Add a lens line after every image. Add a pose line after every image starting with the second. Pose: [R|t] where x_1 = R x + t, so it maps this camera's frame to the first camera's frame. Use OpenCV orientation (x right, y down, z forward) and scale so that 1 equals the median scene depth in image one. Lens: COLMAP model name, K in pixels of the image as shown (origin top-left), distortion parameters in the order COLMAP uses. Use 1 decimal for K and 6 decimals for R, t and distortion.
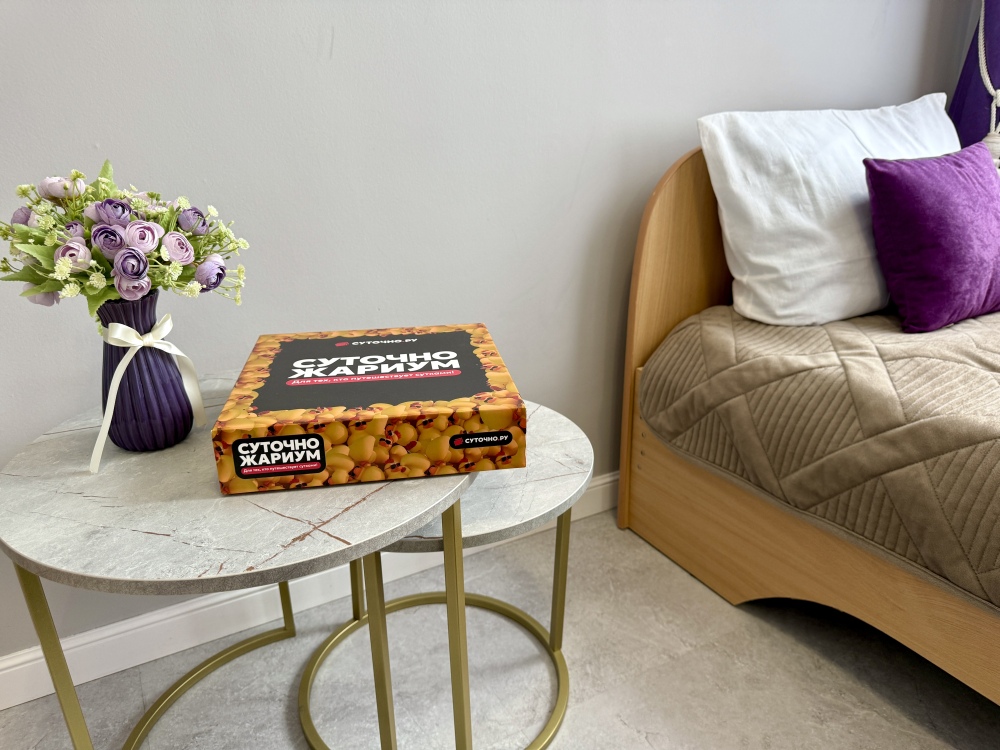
lens RADIAL K [[700.4, 0, 517.8], [0, 700.4, 363.1], [0, 0, 1]] dist [0.043155, -0.062202]
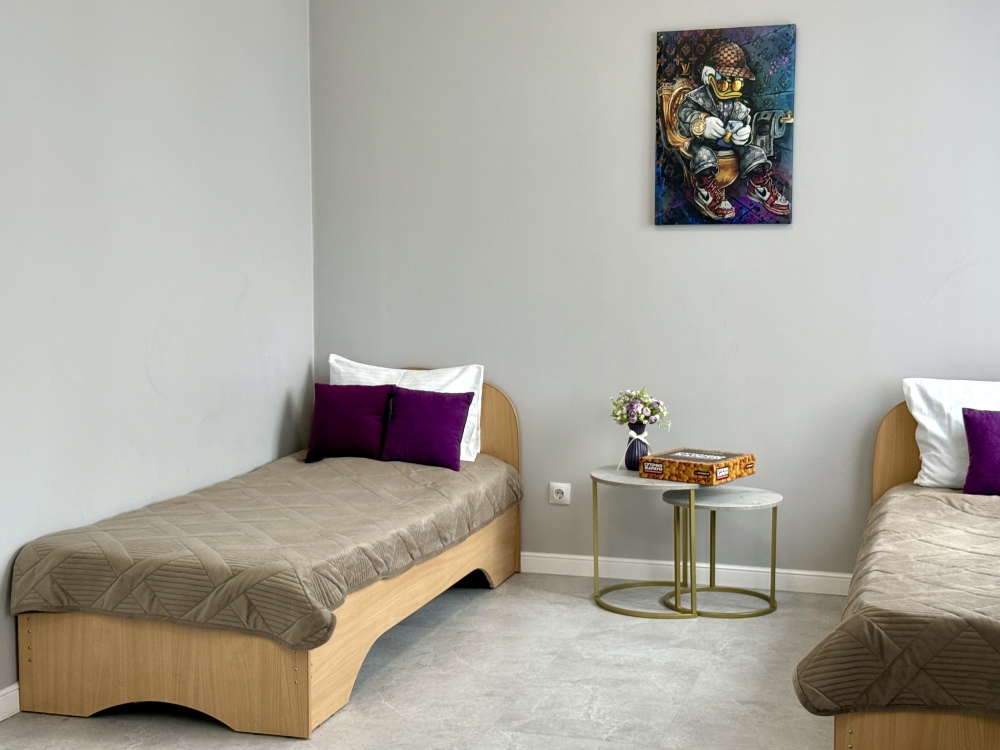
lens RADIAL K [[1482.9, 0, 495.3], [0, 1482.9, 391.6], [0, 0, 1]] dist [0.153678, 0.000000]
pose [[0.667593, 0.078428, -0.740384, 3.598256], [-0.250054, 0.960291, -0.123748, 0.682933], [0.701279, 0.267749, 0.660695, -3.589653]]
